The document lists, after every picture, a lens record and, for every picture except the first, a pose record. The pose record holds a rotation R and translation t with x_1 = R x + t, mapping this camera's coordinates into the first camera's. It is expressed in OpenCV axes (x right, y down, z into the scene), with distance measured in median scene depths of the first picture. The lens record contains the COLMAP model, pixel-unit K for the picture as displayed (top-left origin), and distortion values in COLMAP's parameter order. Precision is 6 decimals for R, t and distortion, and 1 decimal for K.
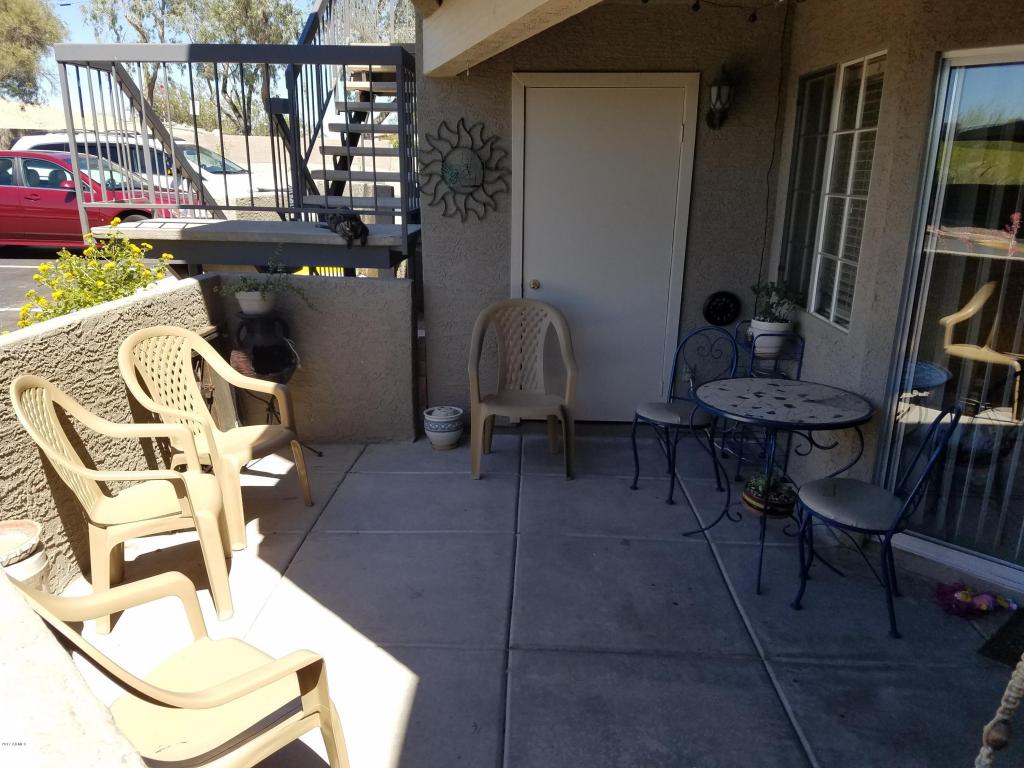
lens RADIAL K [[757.8, 0, 510.8], [0, 757.8, 417.2], [0, 0, 1]] dist [0.150230, -0.207851]
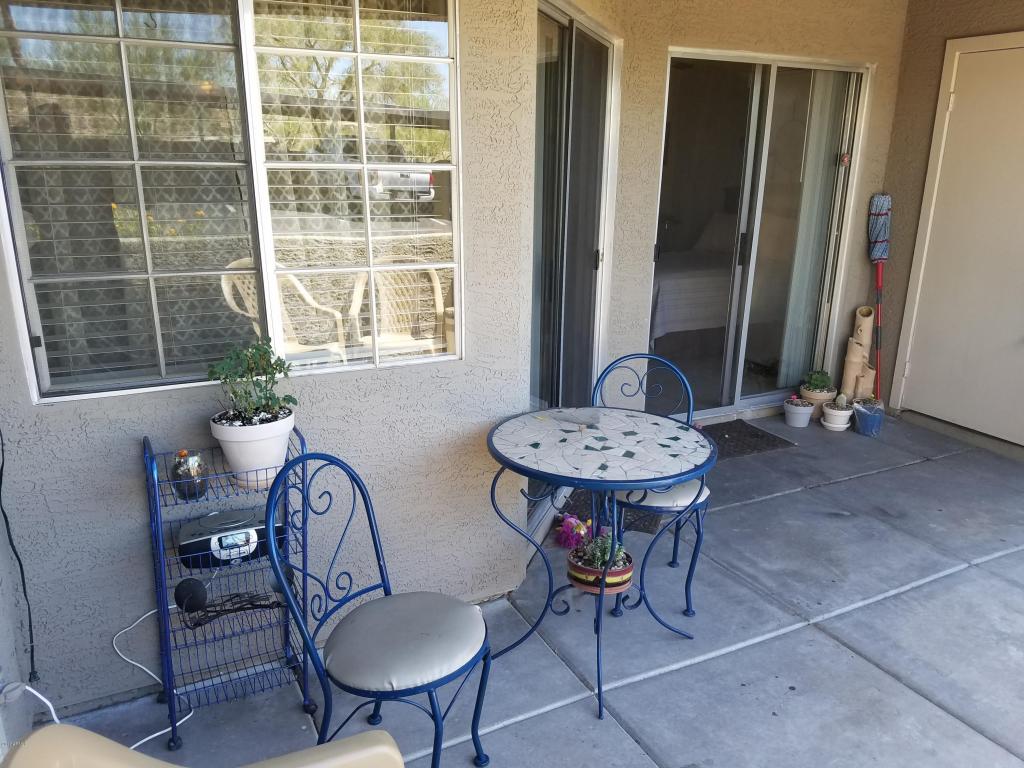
lens RADIAL K [[780.3, 0, 511.0], [0, 780.3, 406.5], [0, 0, 1]] dist [0.145362, -0.230167]
pose [[-0.477800, -0.275969, 0.833995, -0.162574], [0.254562, 0.865144, 0.432115, -0.282730], [-0.840777, 0.418768, -0.343115, 0.932779]]
